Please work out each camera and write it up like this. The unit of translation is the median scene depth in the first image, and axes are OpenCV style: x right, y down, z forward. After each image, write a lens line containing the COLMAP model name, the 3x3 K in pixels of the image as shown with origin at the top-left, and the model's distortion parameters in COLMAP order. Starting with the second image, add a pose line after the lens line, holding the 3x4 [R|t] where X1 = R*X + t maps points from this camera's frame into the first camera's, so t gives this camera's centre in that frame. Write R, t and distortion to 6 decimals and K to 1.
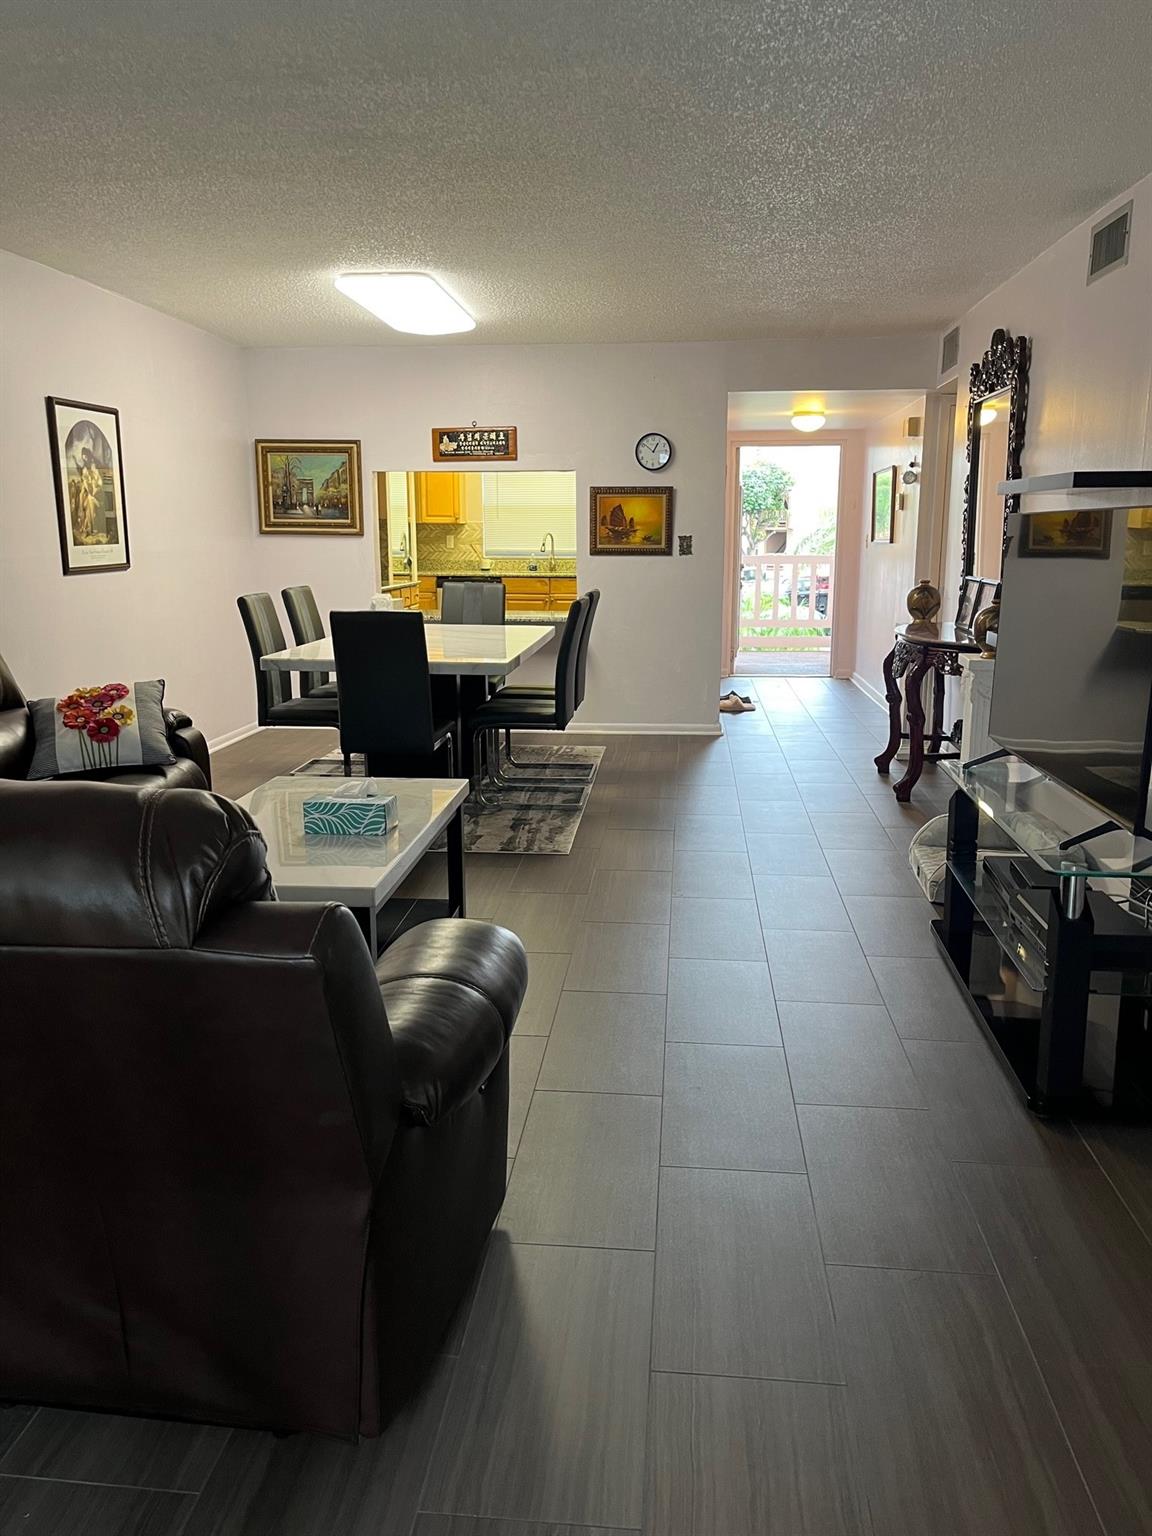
lens RADIAL K [[1166.6, 0, 566.7], [0, 1166.6, 770.0], [0, 0, 1]] dist [0.086739, -0.124030]
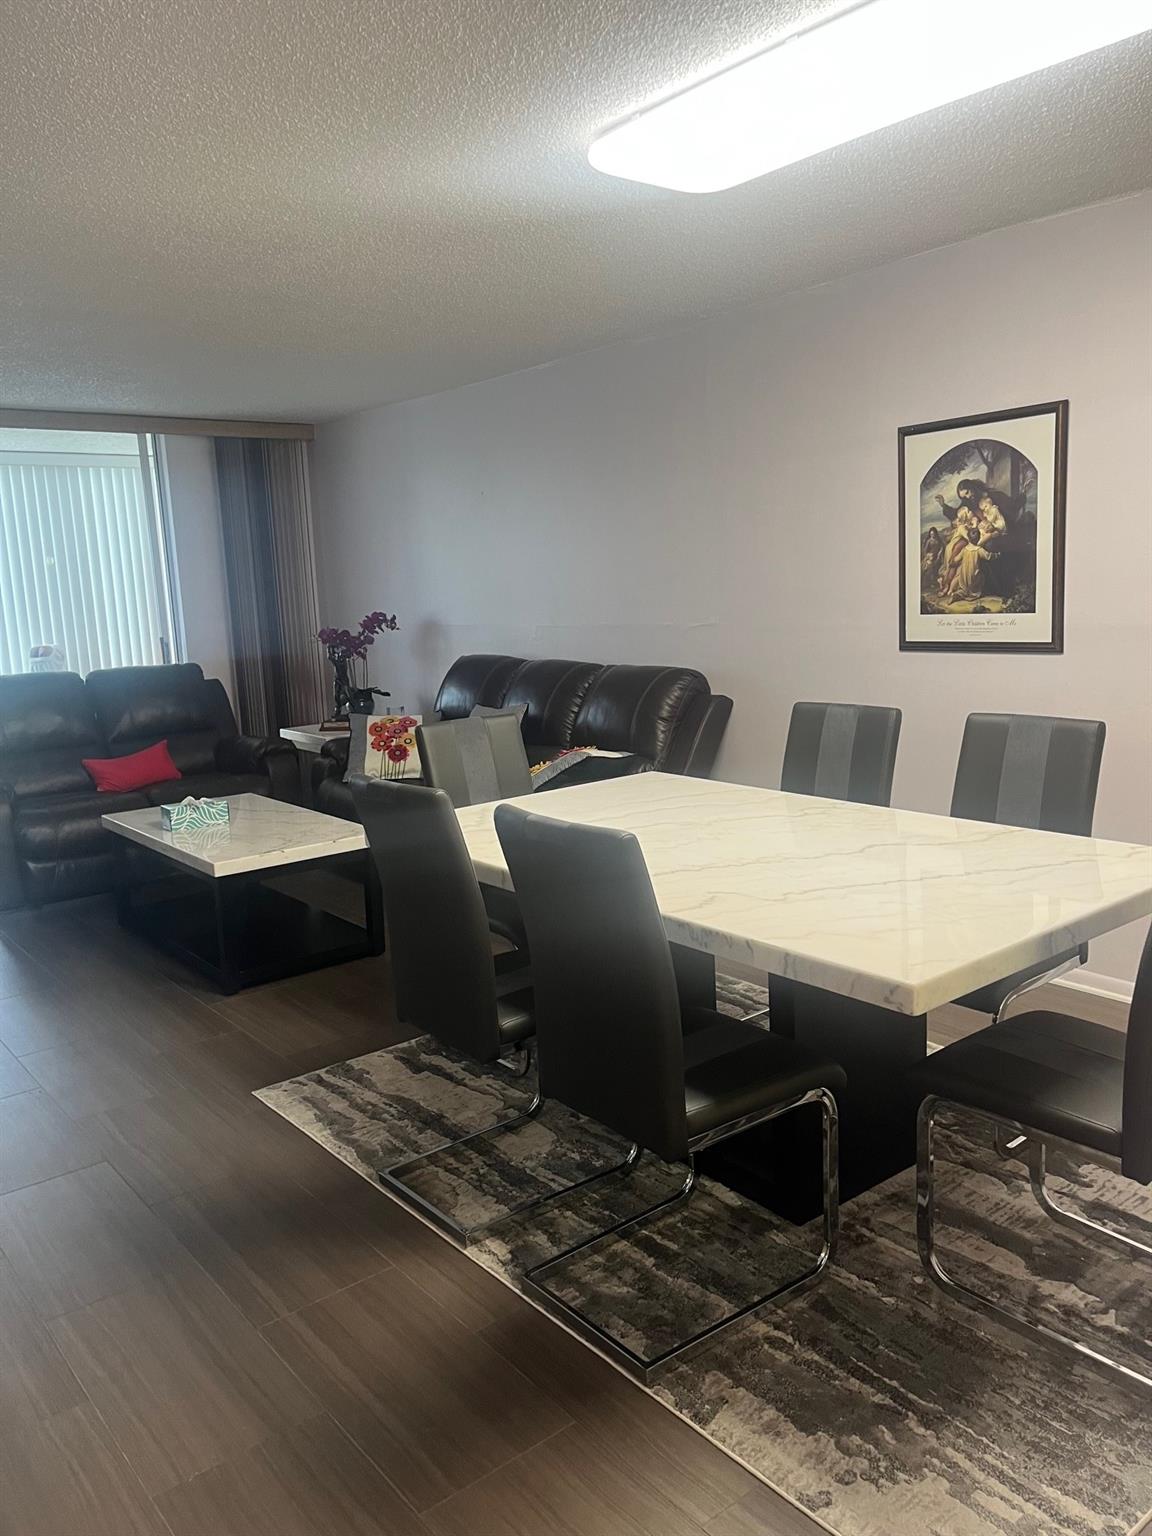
lens RADIAL K [[1166.6, 0, 566.7], [0, 1166.6, 770.0], [0, 0, 1]] dist [0.086739, -0.124030]
pose [[-0.708496, 0.146609, -0.690318, 0.284698], [-0.104006, 0.945810, 0.307615, -0.302788], [0.698009, 0.289741, -0.654854, 1.358640]]
